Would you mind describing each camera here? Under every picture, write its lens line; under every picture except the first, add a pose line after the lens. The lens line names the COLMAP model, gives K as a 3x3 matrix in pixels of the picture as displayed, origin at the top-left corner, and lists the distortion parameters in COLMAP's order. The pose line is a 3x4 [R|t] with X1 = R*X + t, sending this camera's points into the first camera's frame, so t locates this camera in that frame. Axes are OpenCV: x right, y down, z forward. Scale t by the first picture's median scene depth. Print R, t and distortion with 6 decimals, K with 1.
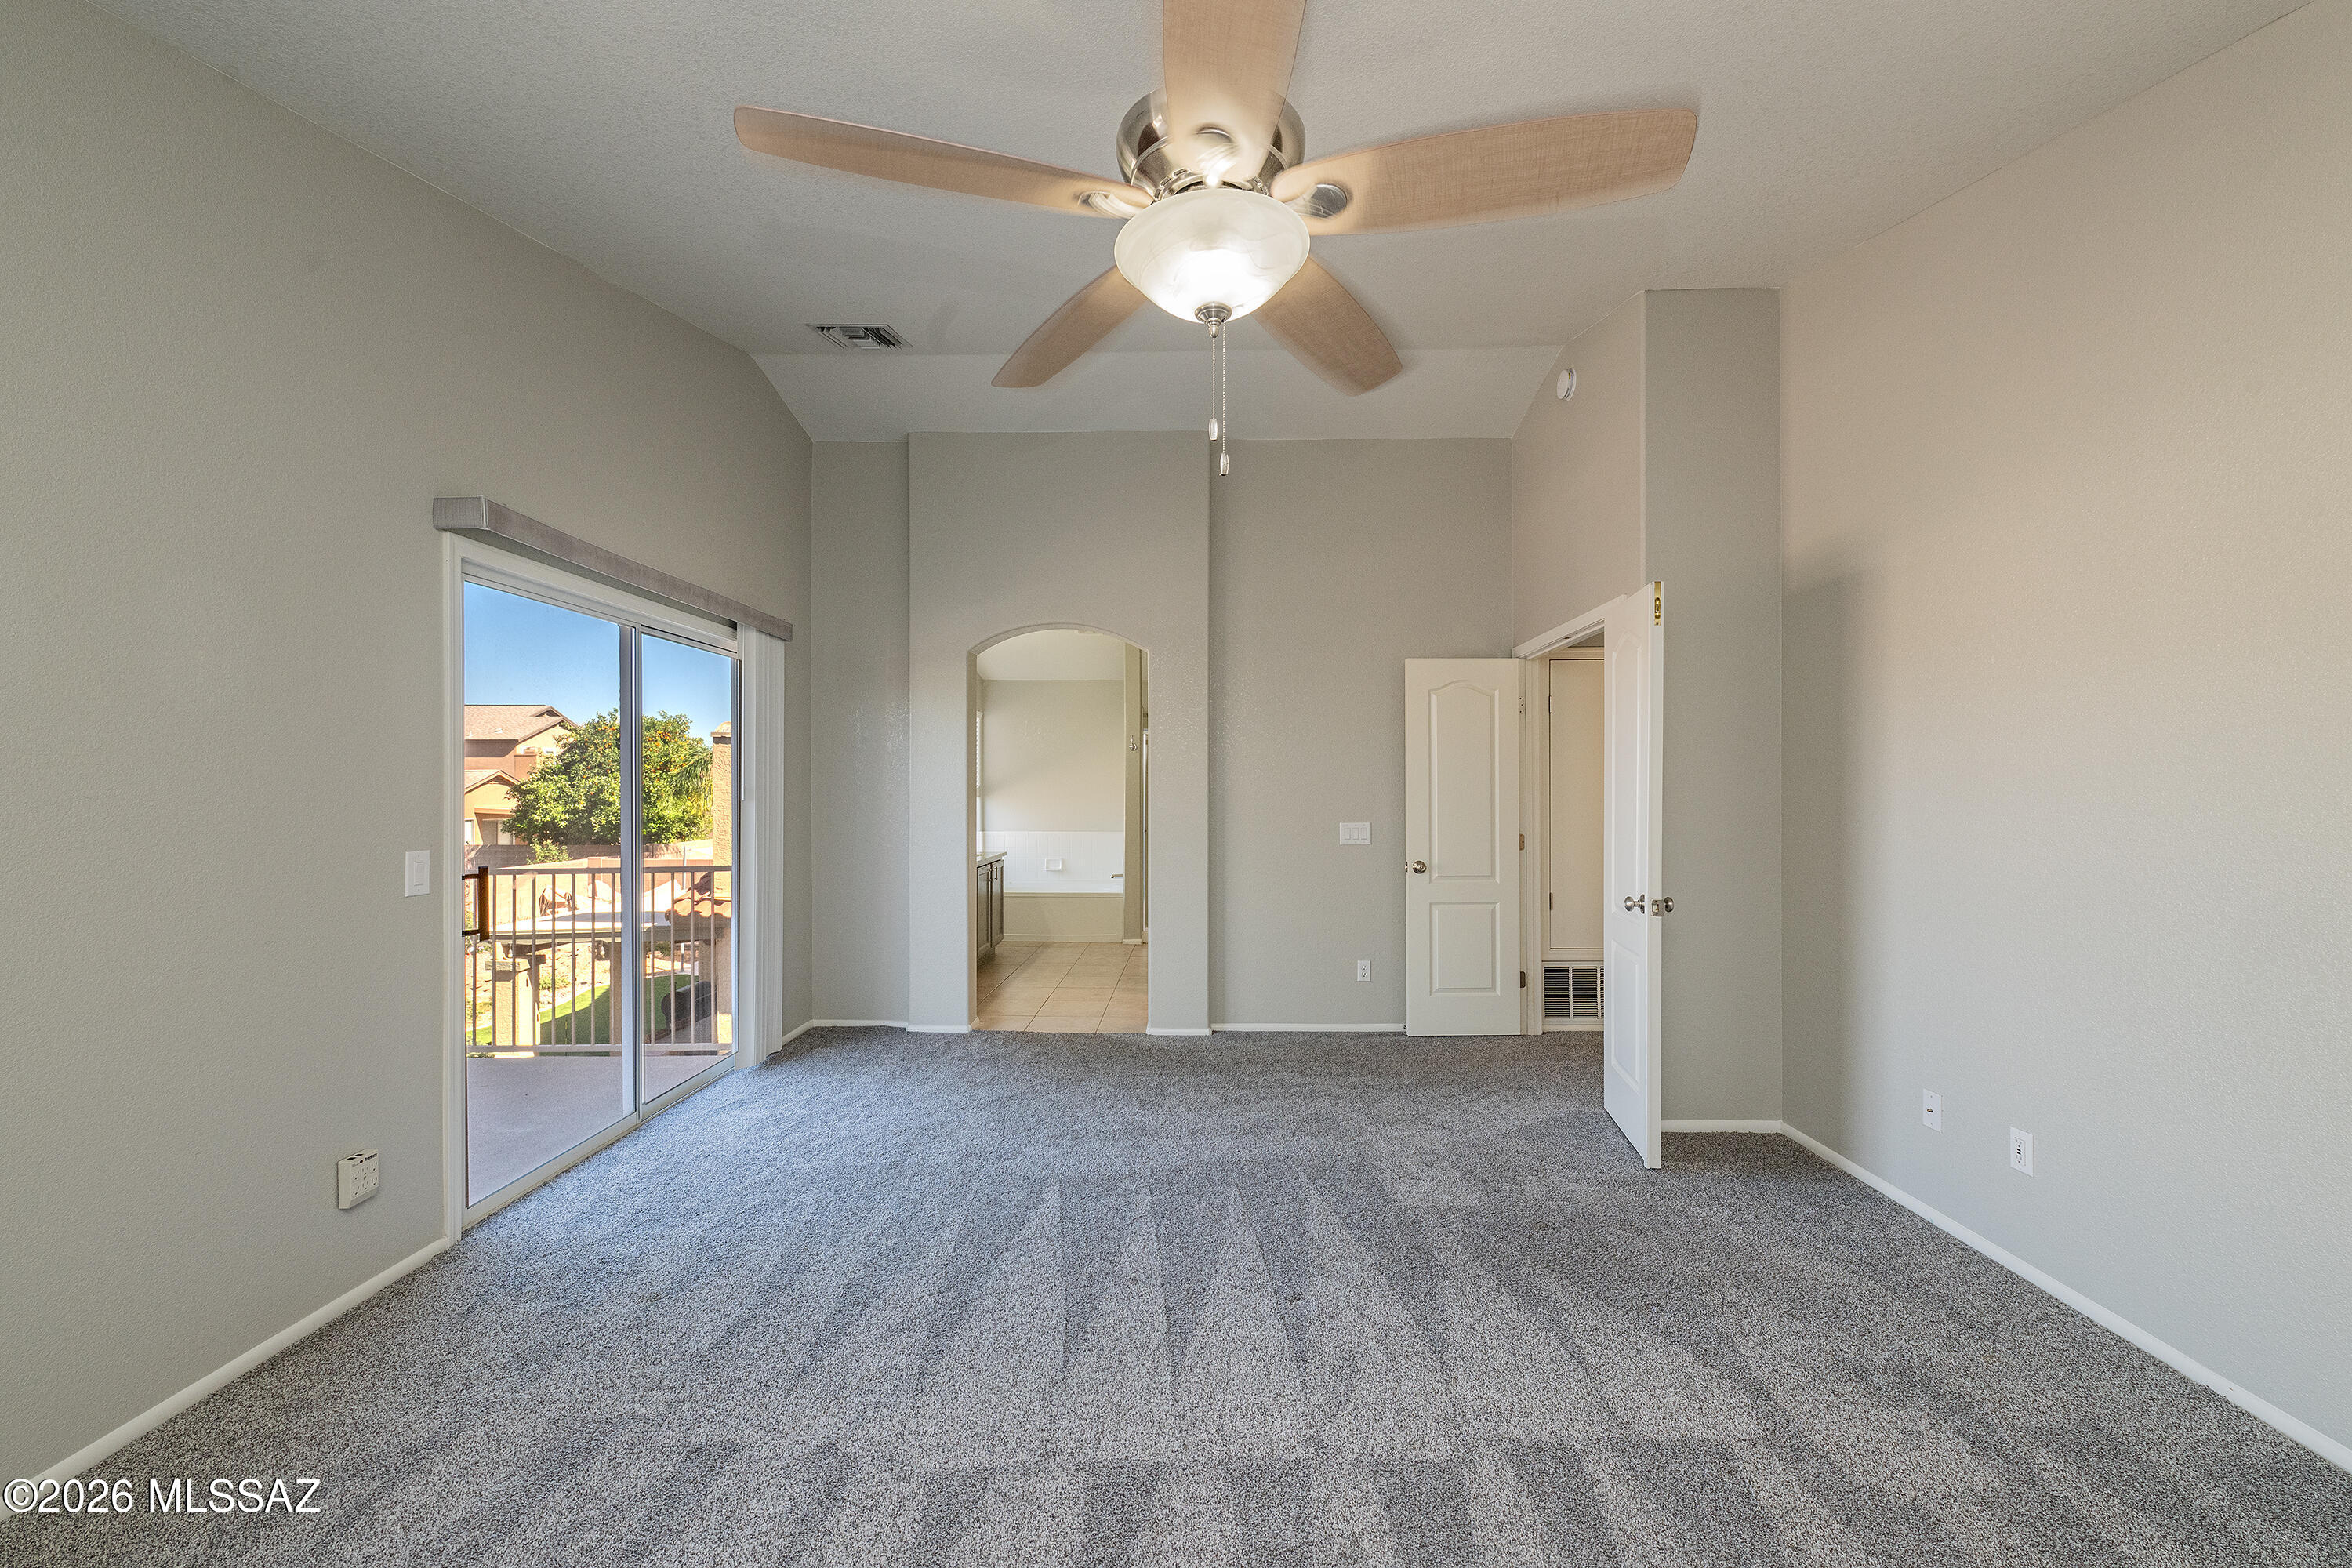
lens RADIAL K [[935.4, 0, 1218.2], [0, 935.4, 787.1], [0, 0, 1]] dist [-0.001707, 0.000040]
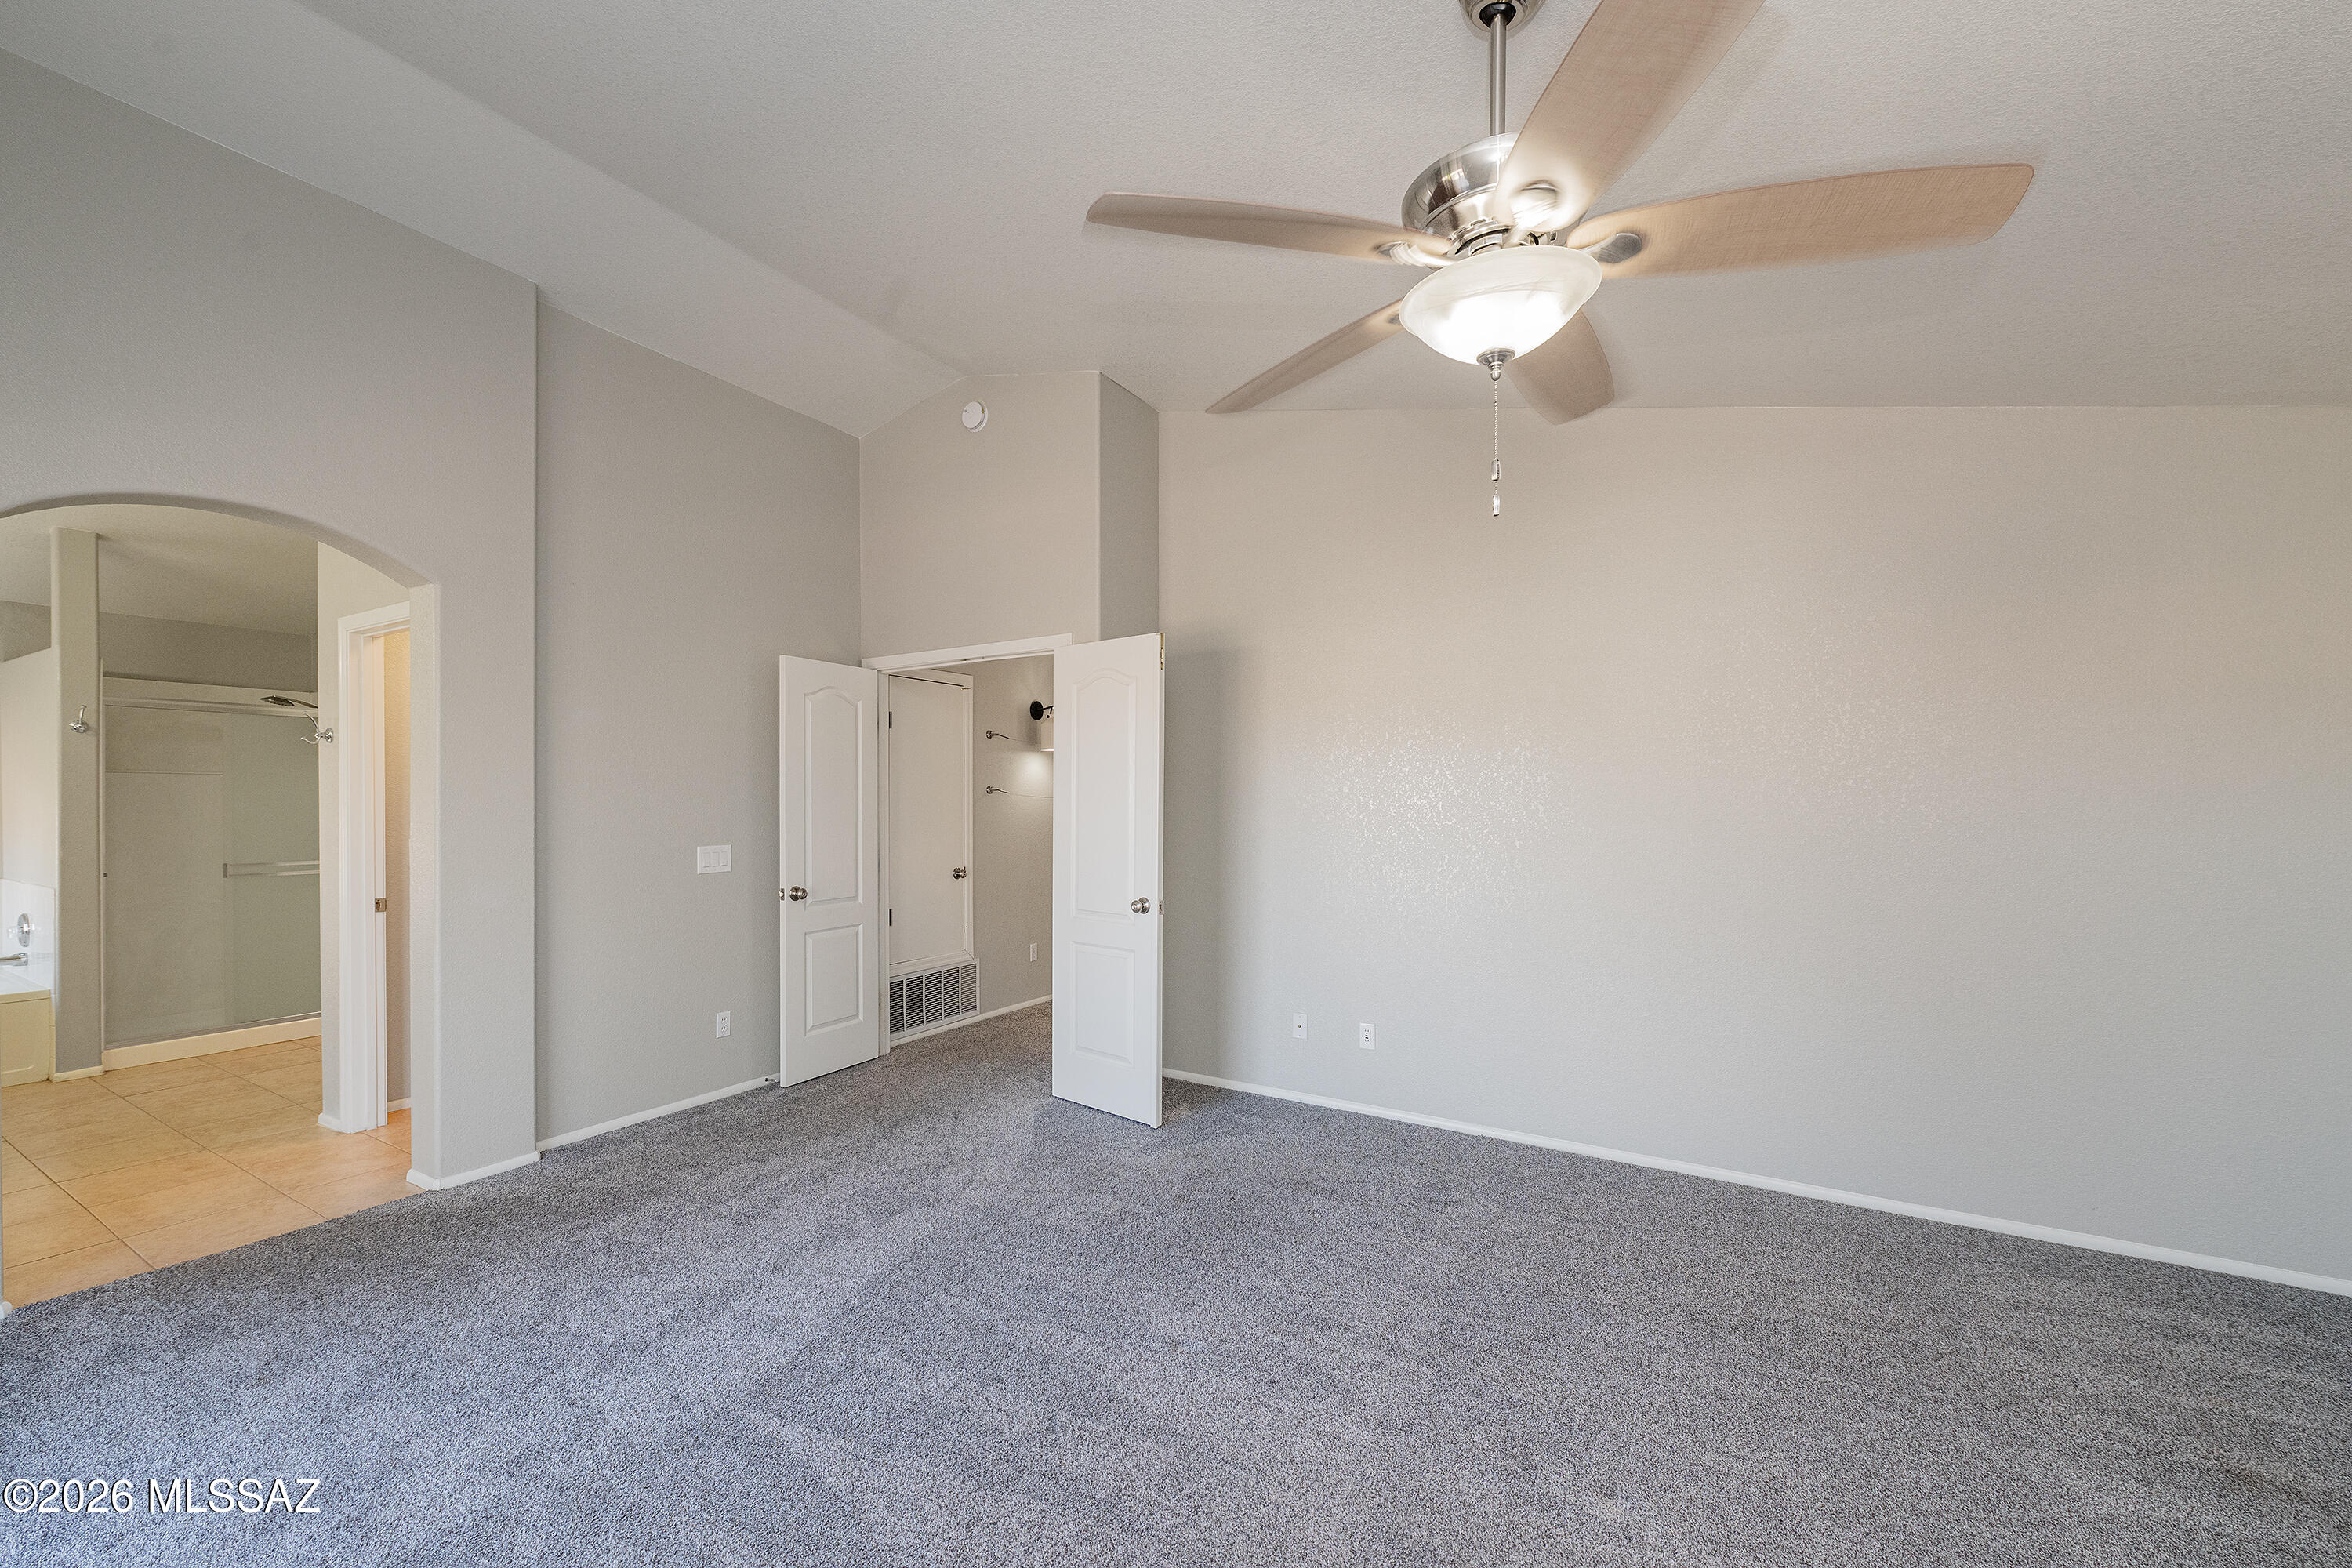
lens RADIAL K [[935.4, 0, 1122.8], [0, 935.4, 802.7], [0, 0, 1]] dist [-0.001707, 0.000040]
pose [[0.528854, 0.001659, 0.848711, -0.447875], [-0.006703, 0.999975, 0.002222, -0.004992], [-0.848686, -0.006864, 0.528852, 0.325407]]
